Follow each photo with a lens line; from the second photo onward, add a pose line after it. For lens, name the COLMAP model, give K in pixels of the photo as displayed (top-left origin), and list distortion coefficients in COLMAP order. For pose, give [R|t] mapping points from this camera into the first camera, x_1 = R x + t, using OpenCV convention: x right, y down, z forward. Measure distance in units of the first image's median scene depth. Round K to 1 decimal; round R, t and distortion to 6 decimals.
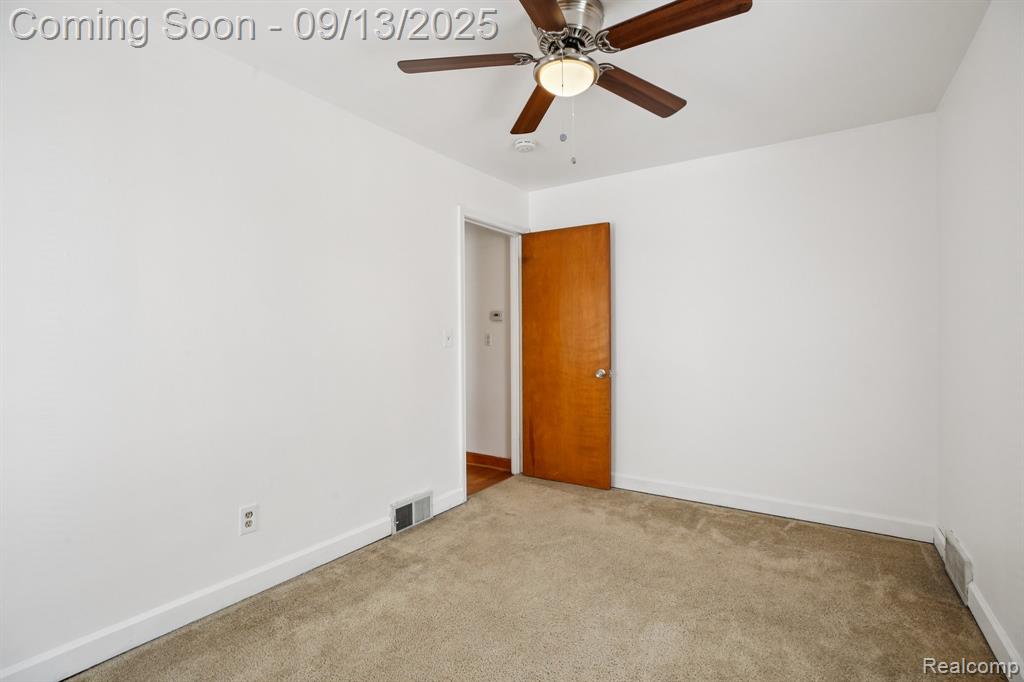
lens RADIAL K [[466.9, 0, 512.1], [0, 466.9, 339.1], [0, 0, 1]] dist [-0.031269, 0.005723]
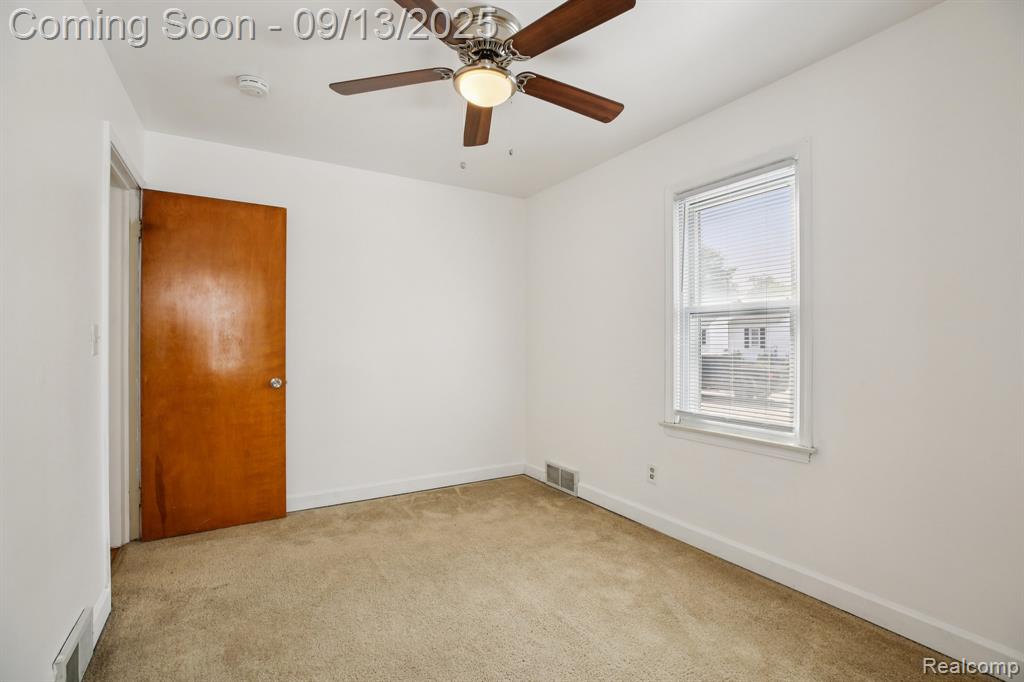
lens RADIAL K [[466.9, 0, 511.9], [0, 466.9, 341.3], [0, 0, 1]] dist [-0.031269, 0.005723]
pose [[0.428622, 0.006187, 0.903463, -0.441684], [-0.001912, 0.999981, -0.005941, 0.001969], [-0.903482, 0.000819, 0.428625, 0.284825]]
